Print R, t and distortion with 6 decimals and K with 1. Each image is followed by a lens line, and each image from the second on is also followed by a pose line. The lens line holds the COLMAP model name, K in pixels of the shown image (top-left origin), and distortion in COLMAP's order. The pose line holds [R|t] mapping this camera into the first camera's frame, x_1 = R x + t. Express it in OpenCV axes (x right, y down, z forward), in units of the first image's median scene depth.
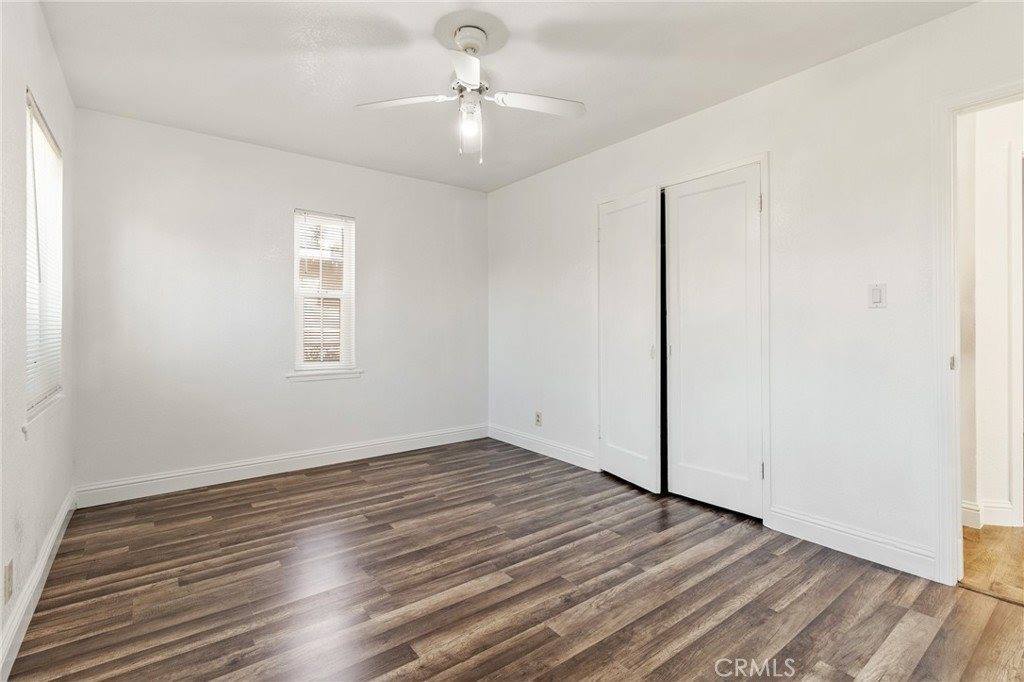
lens RADIAL K [[478.2, 0, 518.0], [0, 478.2, 322.5], [0, 0, 1]] dist [-0.000885, 0.000178]
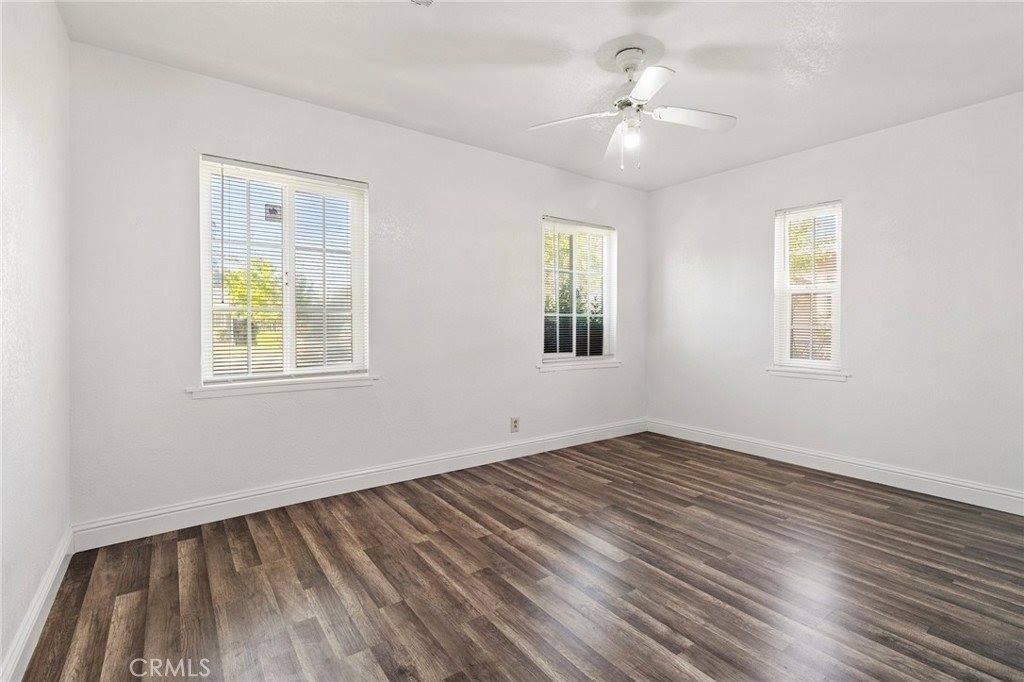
lens RADIAL K [[478.2, 0, 518.0], [0, 478.2, 322.5], [0, 0, 1]] dist [-0.000885, 0.000178]
pose [[-0.030784, 0.001588, -0.999525, 0.762412], [0.005052, 0.999986, 0.001433, 0.003368], [0.999513, -0.005005, -0.030791, 0.588869]]
